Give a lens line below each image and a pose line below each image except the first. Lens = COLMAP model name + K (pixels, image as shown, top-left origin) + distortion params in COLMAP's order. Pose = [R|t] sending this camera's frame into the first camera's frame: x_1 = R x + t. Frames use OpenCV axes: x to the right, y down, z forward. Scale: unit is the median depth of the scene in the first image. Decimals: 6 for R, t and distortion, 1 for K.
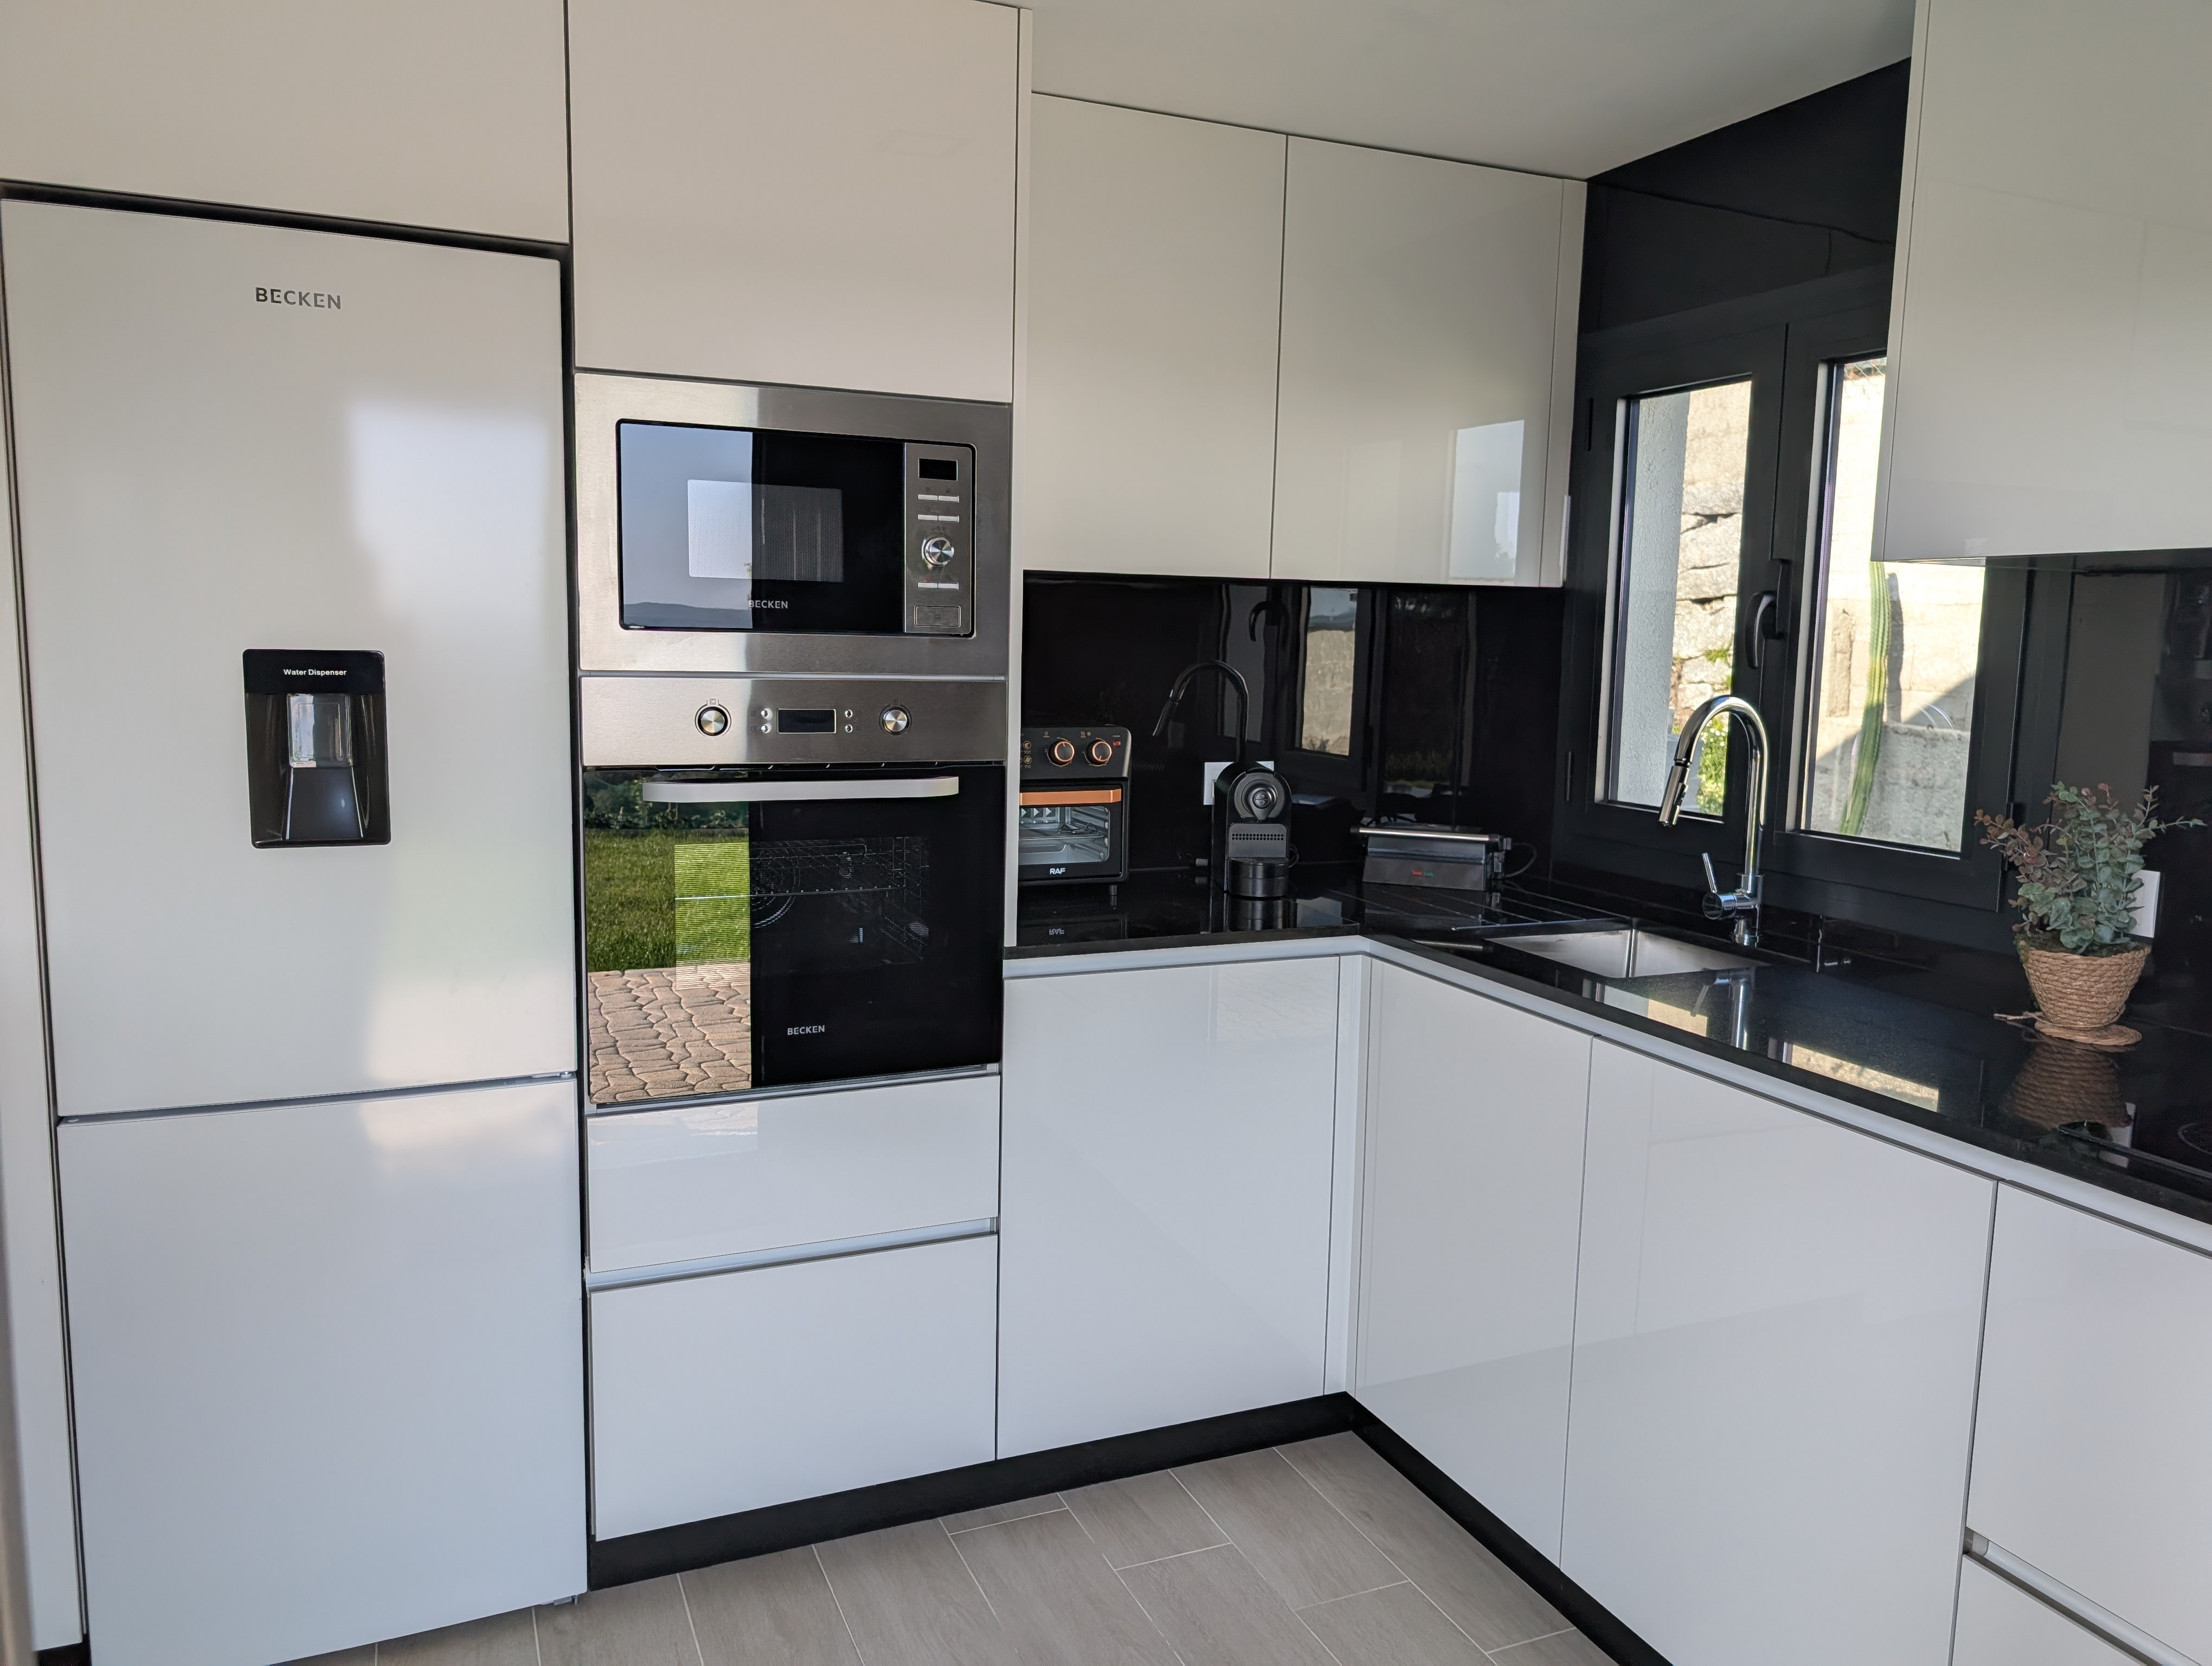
lens RADIAL K [[1594.3, 0, 1129.5], [0, 1594.3, 832.1], [0, 0, 1]] dist [0.038341, -0.038237]
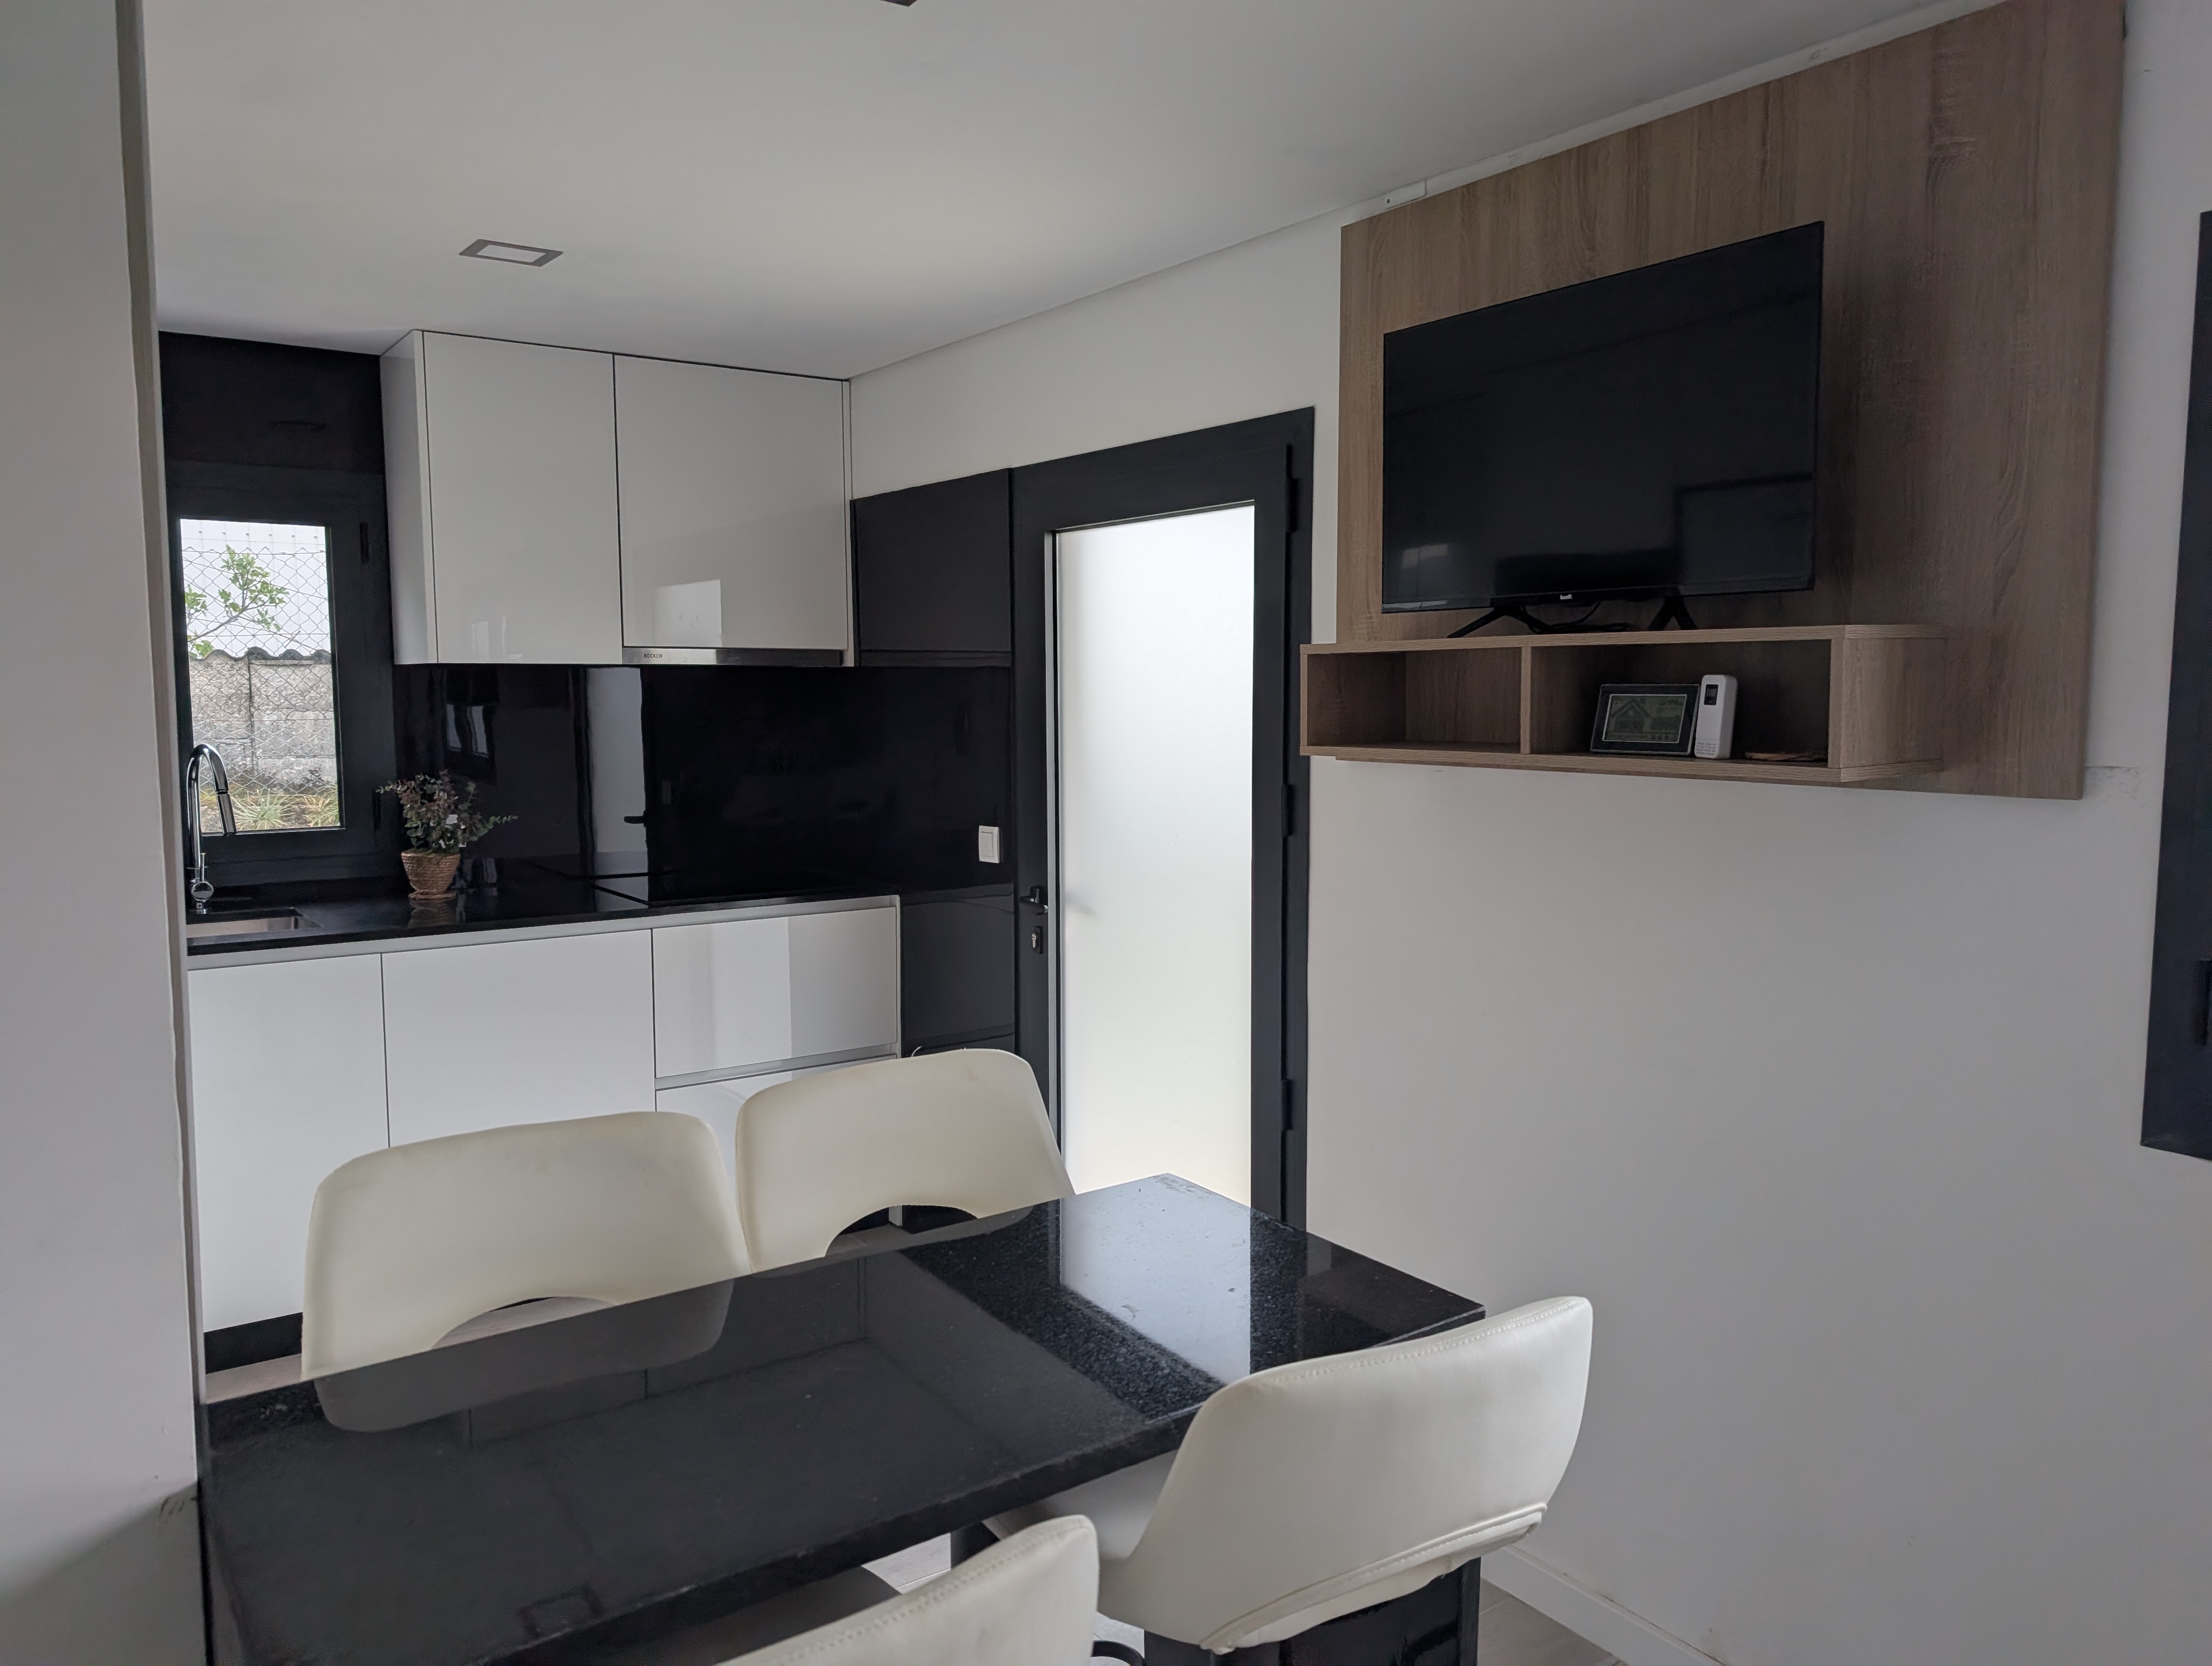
lens RADIAL K [[1594.3, 0, 1101.3], [0, 1594.3, 818.3], [0, 0, 1]] dist [0.038341, -0.038237]
pose [[-0.206504, -0.101714, 0.973145, -1.280111], [0.117114, 0.984862, 0.127790, -0.117615], [-0.971411, 0.140358, -0.191466, 0.529165]]
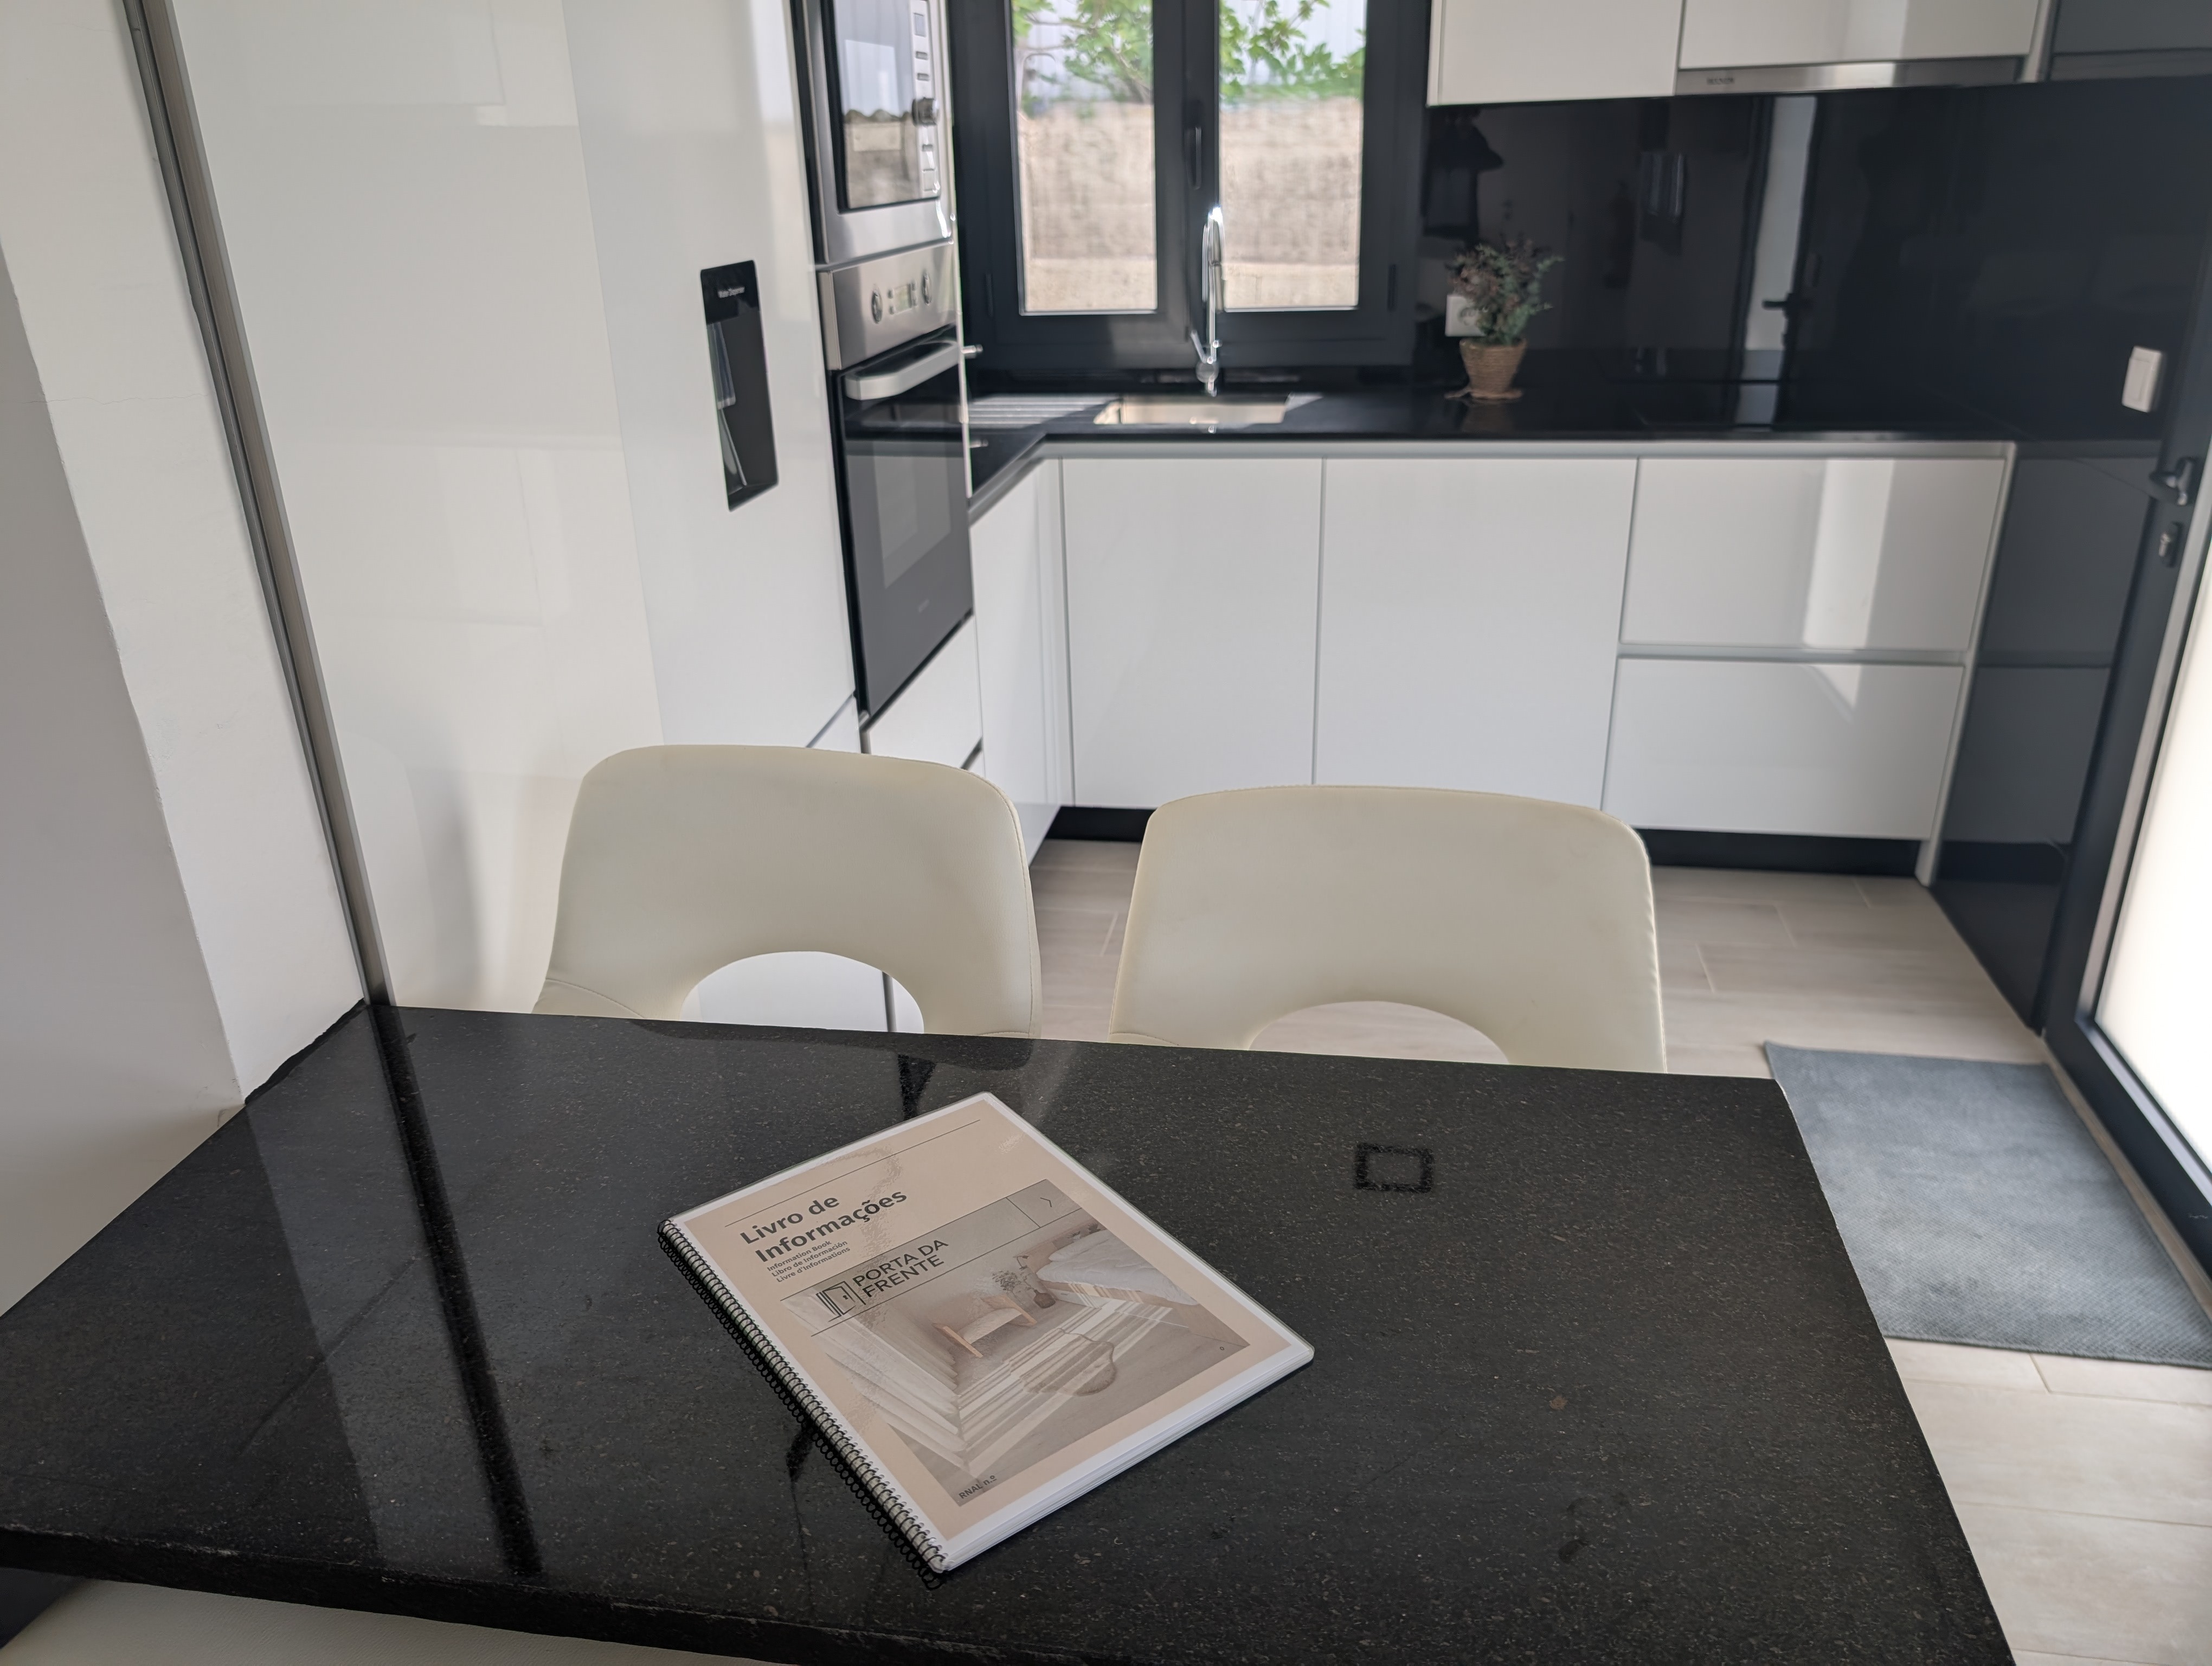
lens RADIAL K [[1594.3, 0, 1087.9], [0, 1594.3, 820.5], [0, 0, 1]] dist [0.038341, -0.038237]
pose [[0.556411, -0.356834, 0.750384, -0.948304], [0.143161, 0.930755, 0.336453, -0.080645], [-0.818481, -0.079781, 0.568967, 0.282425]]
